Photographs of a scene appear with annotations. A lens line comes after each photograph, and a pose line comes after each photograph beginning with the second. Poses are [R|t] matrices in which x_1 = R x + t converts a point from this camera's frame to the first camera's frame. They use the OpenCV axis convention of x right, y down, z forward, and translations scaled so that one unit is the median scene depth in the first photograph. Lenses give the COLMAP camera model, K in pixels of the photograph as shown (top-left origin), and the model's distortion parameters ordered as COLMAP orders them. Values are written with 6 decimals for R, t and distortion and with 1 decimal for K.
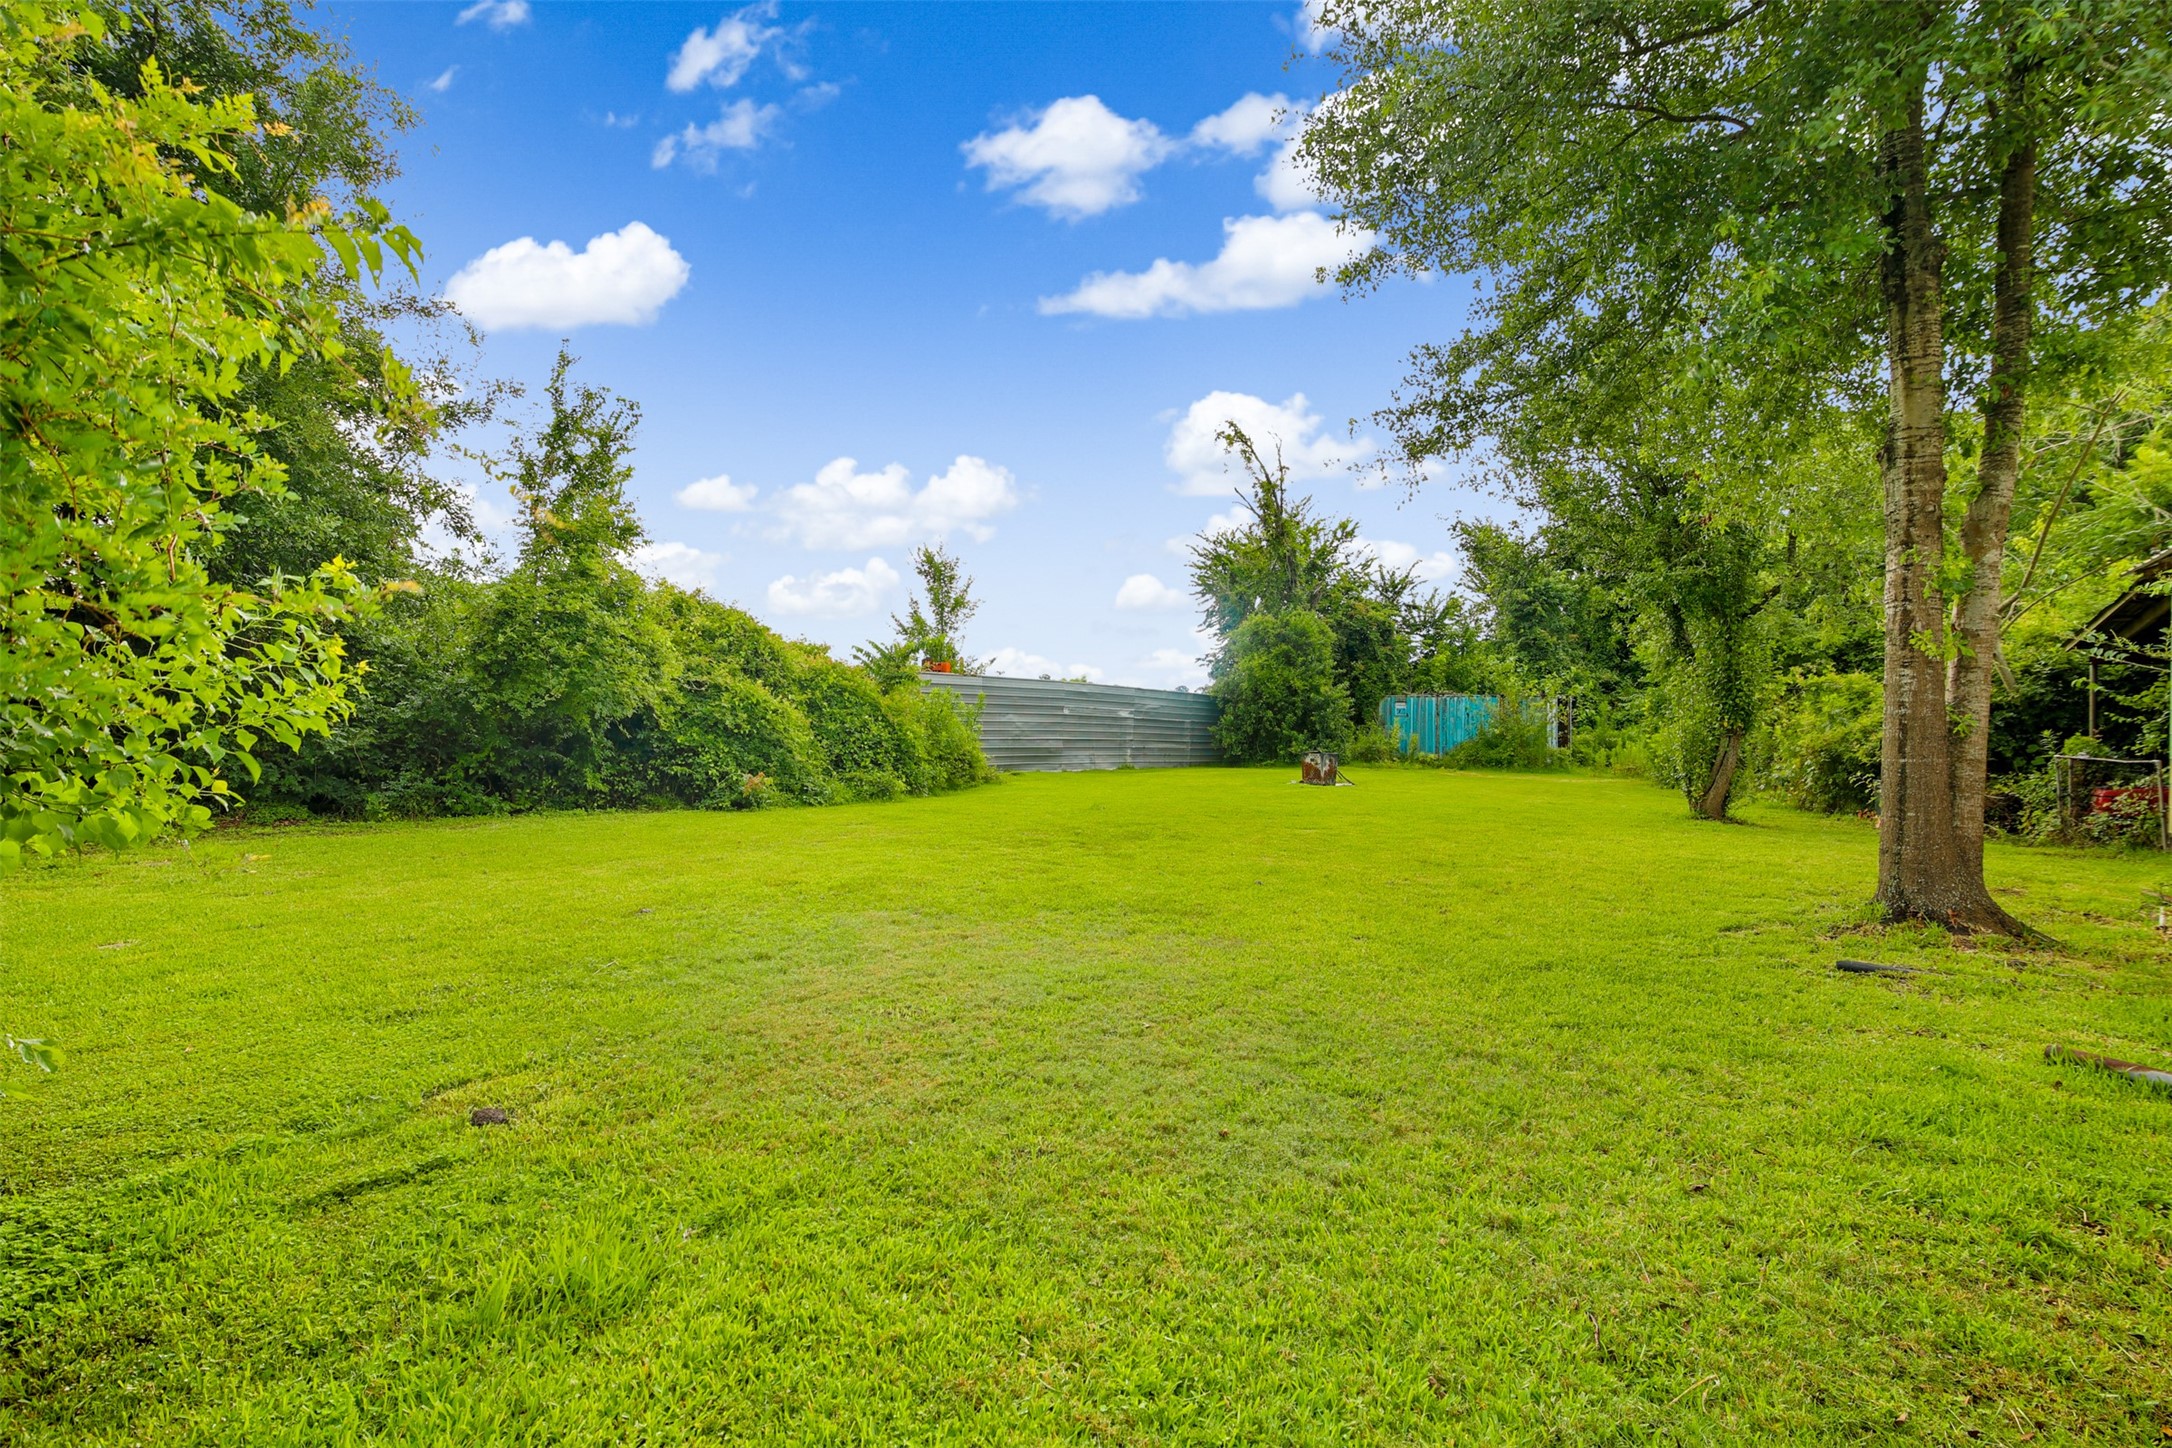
lens RADIAL K [[1001.4, 0, 1081.0], [0, 1001.4, 723.1], [0, 0, 1]] dist [-0.002027, -0.001809]
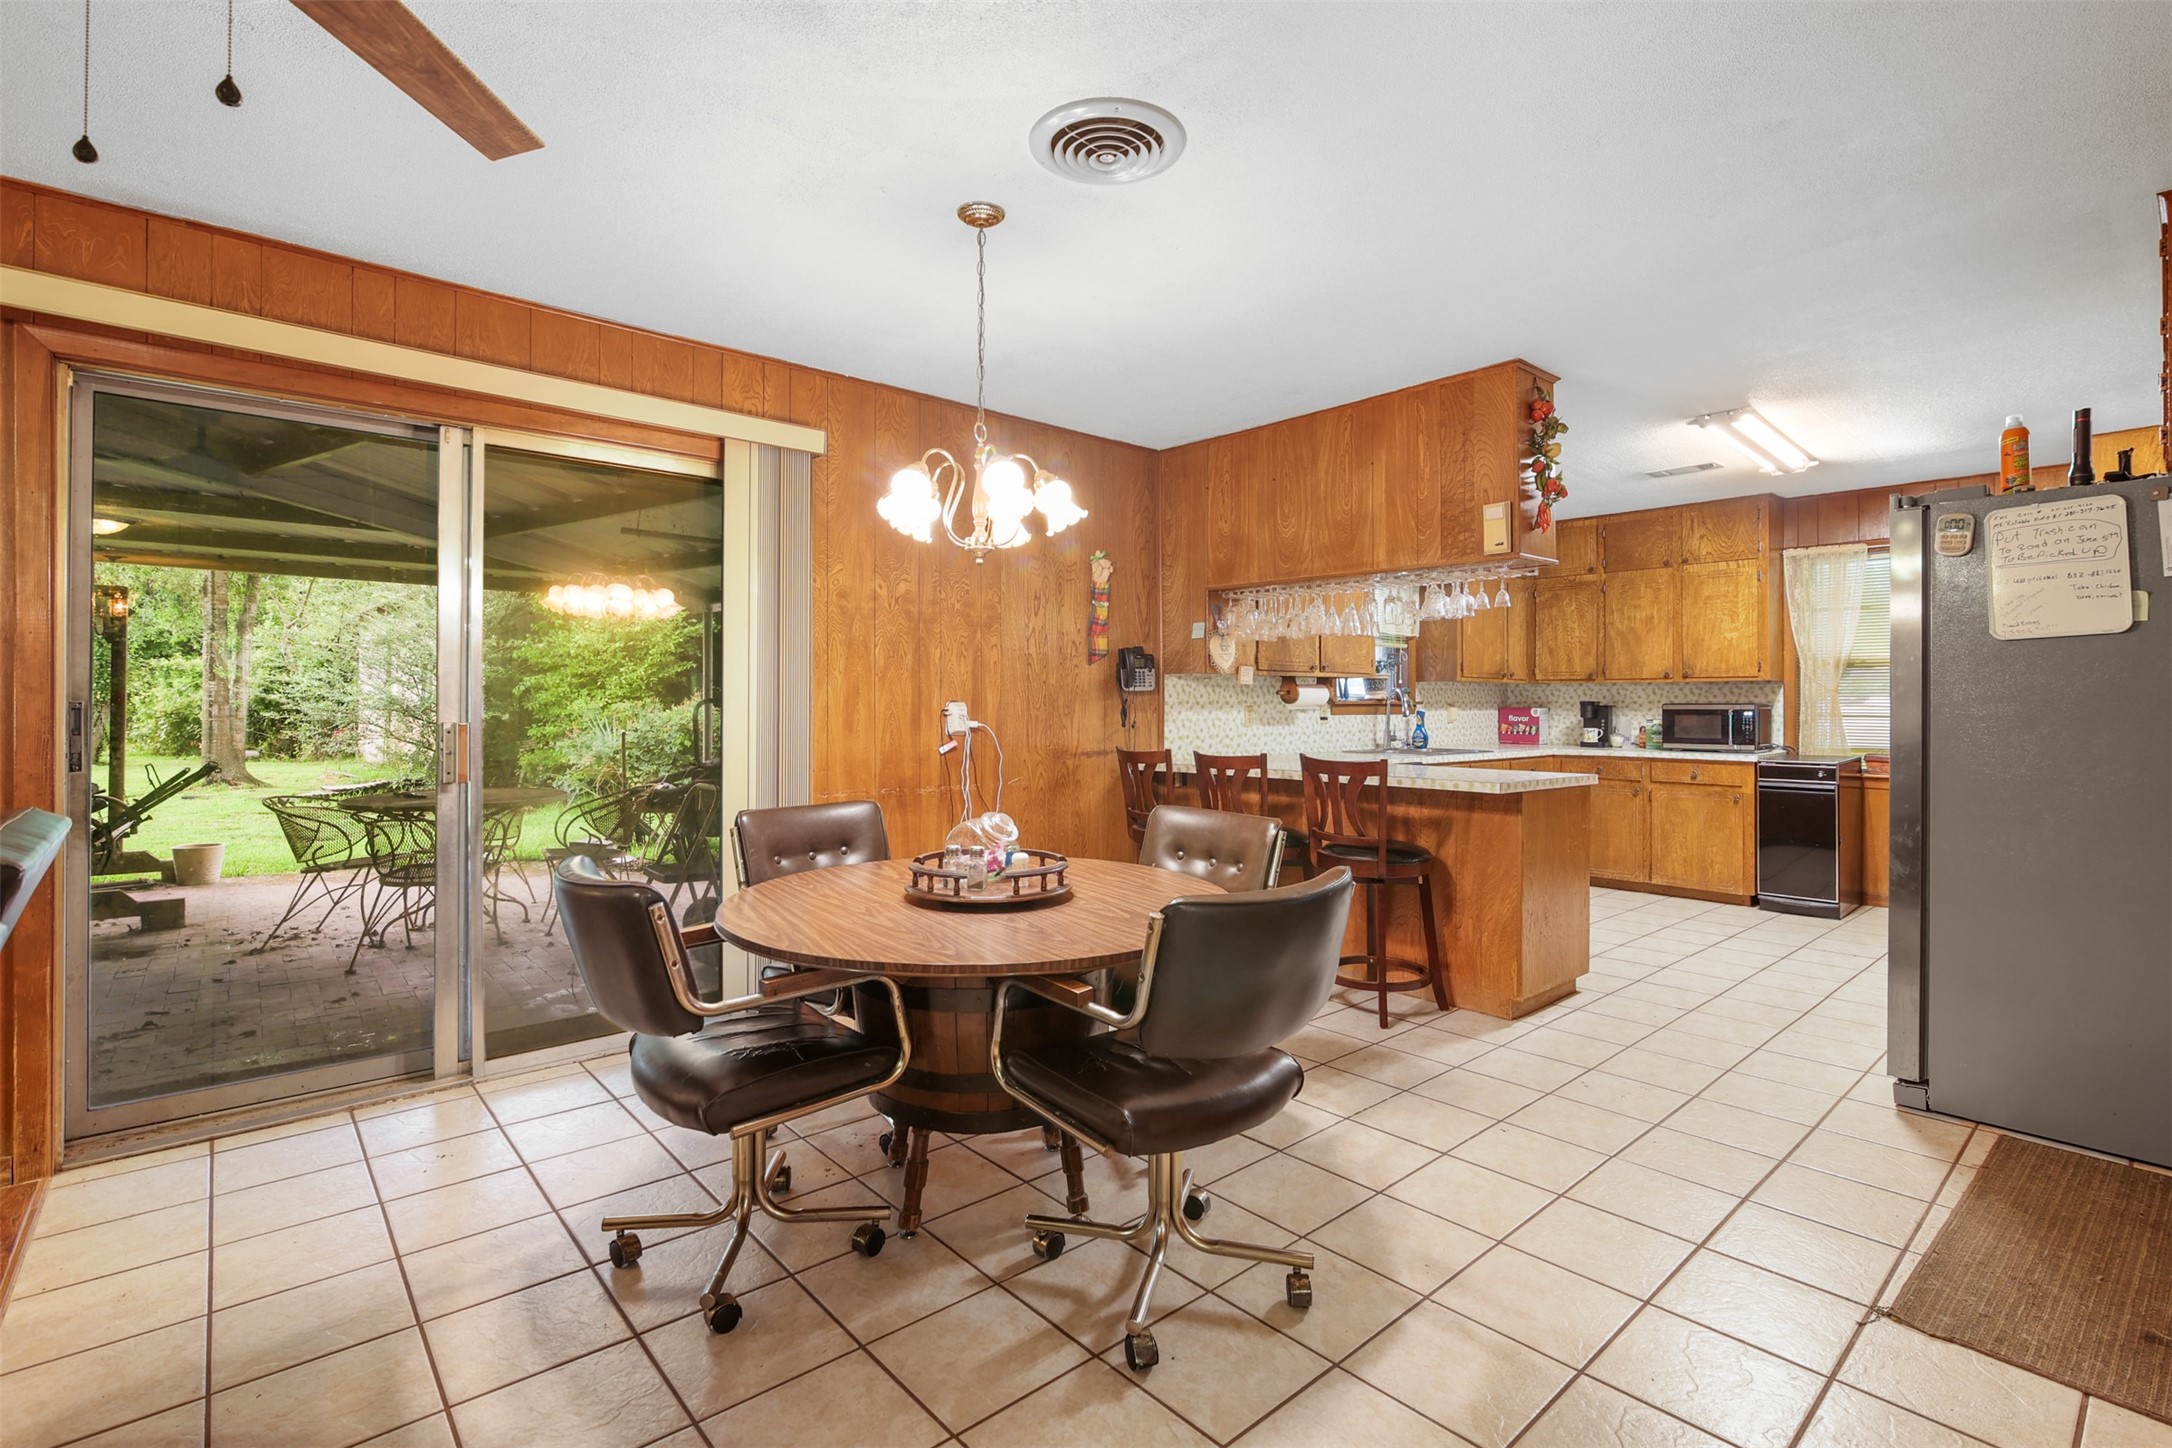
lens RADIAL K [[1001.4, 0, 1120.4], [0, 1001.4, 701.8], [0, 0, 1]] dist [-0.002027, -0.001809]
pose [[0.169859, -0.022597, 0.985209, -1.158865], [-0.001664, 0.999729, 0.023217, -0.065066], [-0.985467, -0.005583, 0.169775, -1.544784]]
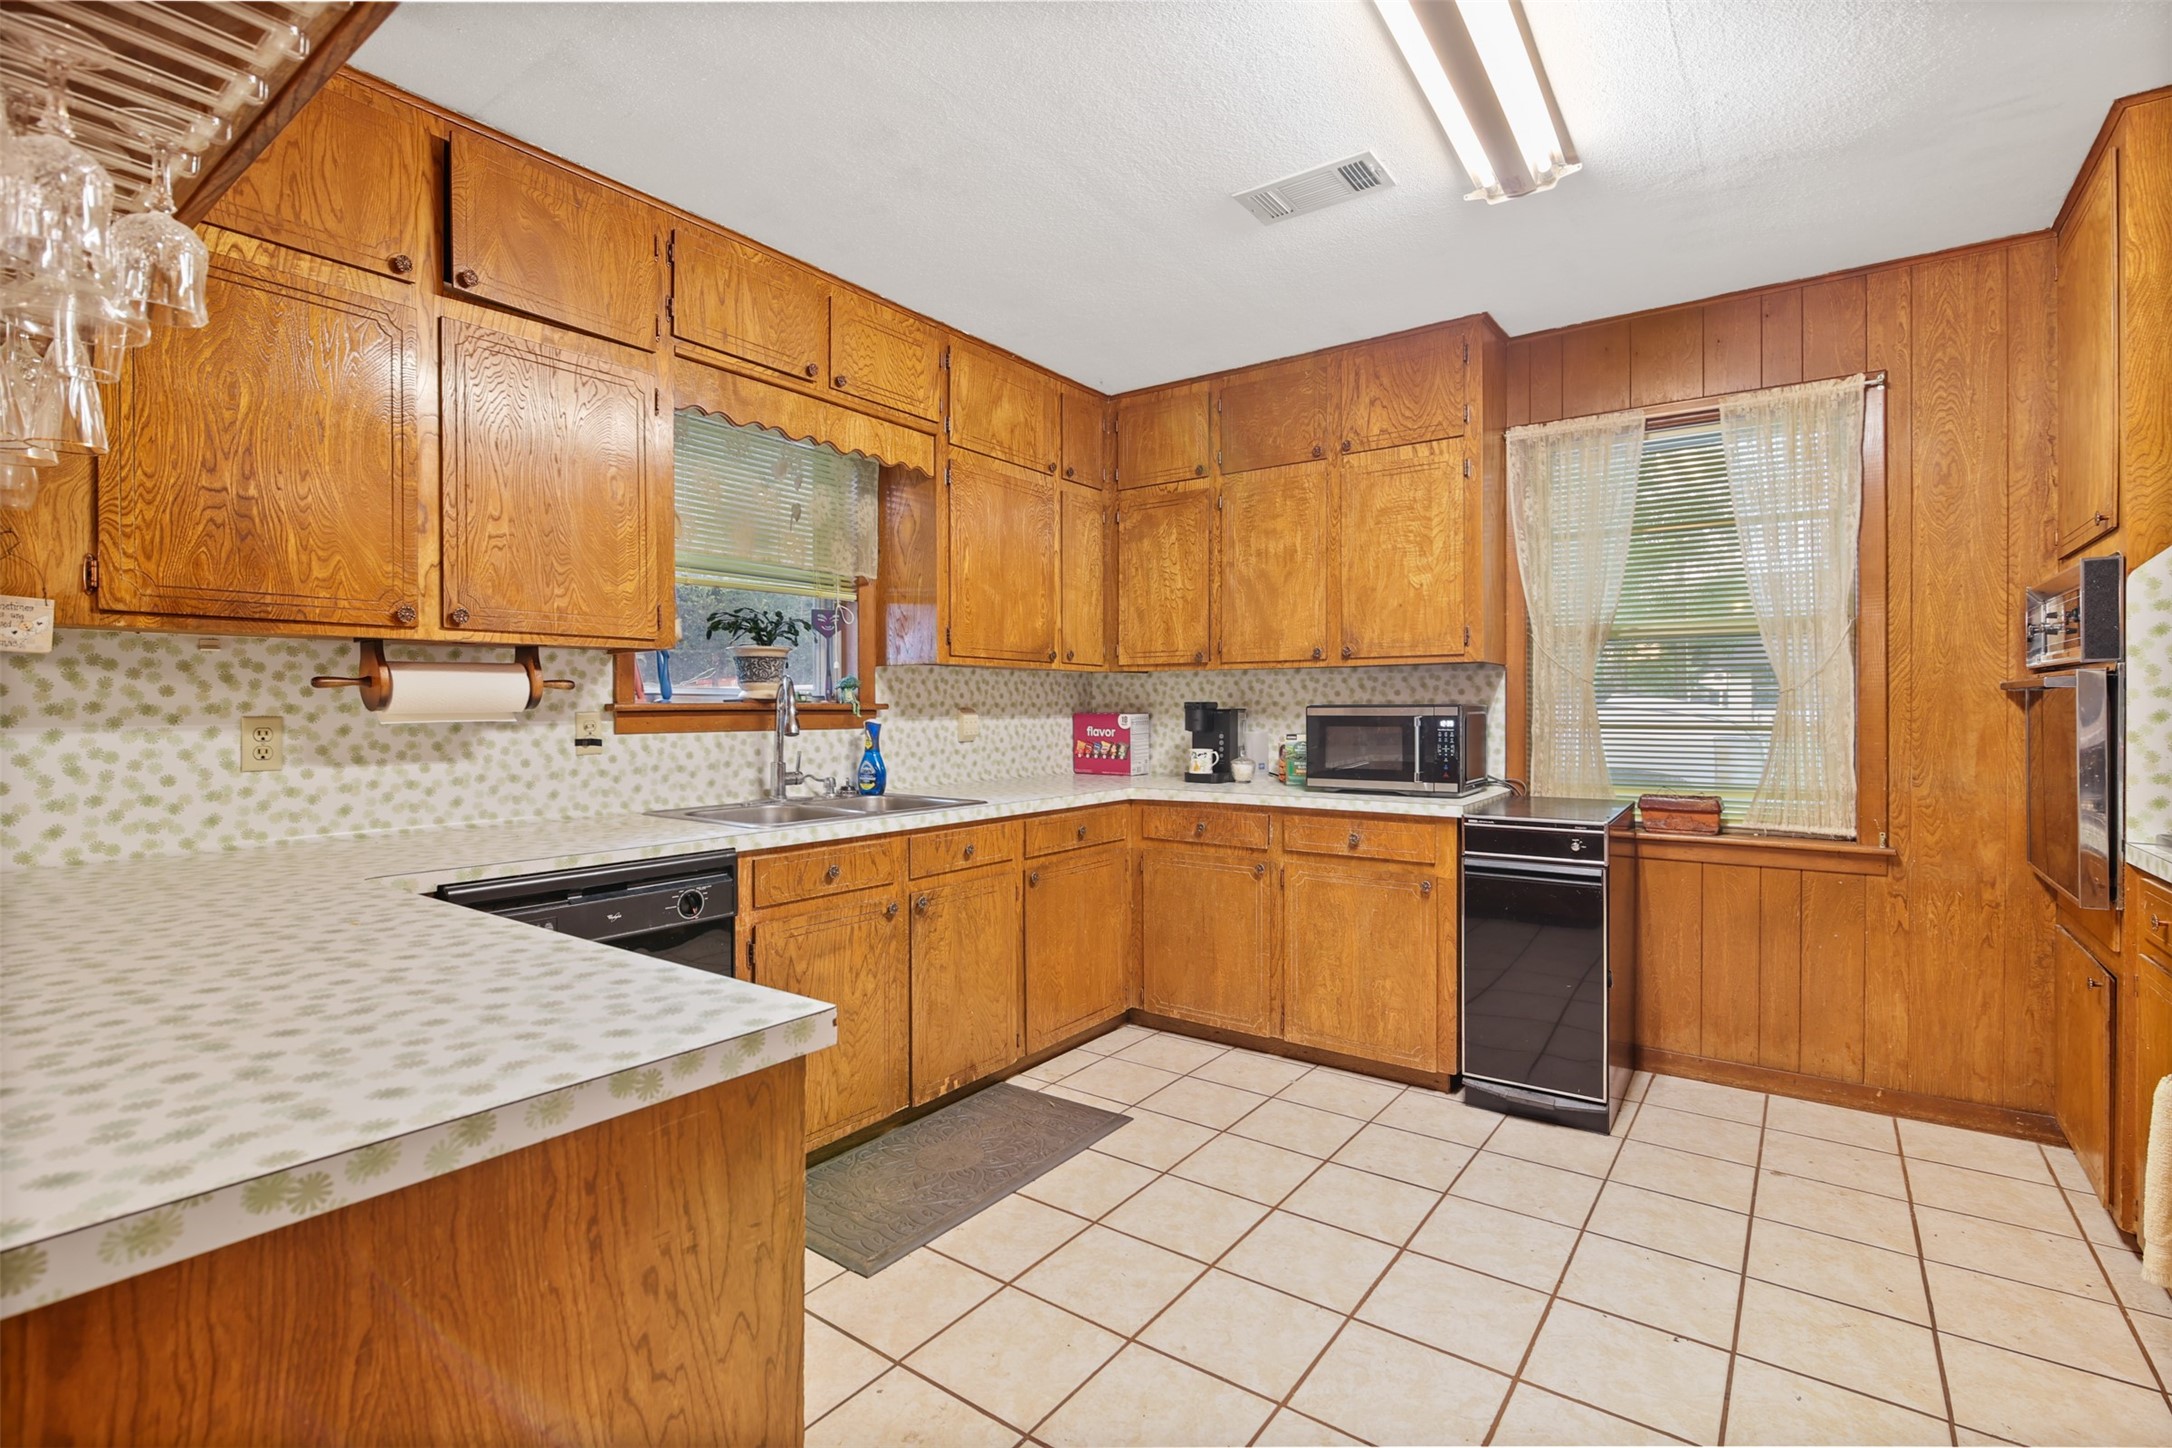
lens RADIAL K [[1001.4, 0, 1098.5], [0, 1001.4, 717.7], [0, 0, 1]] dist [-0.002027, -0.001809]
pose [[-0.039097, -0.035366, 0.998609, -0.698713], [-0.001542, 0.999374, 0.035333, -0.055048], [-0.999234, -0.000158, -0.039127, -1.741586]]
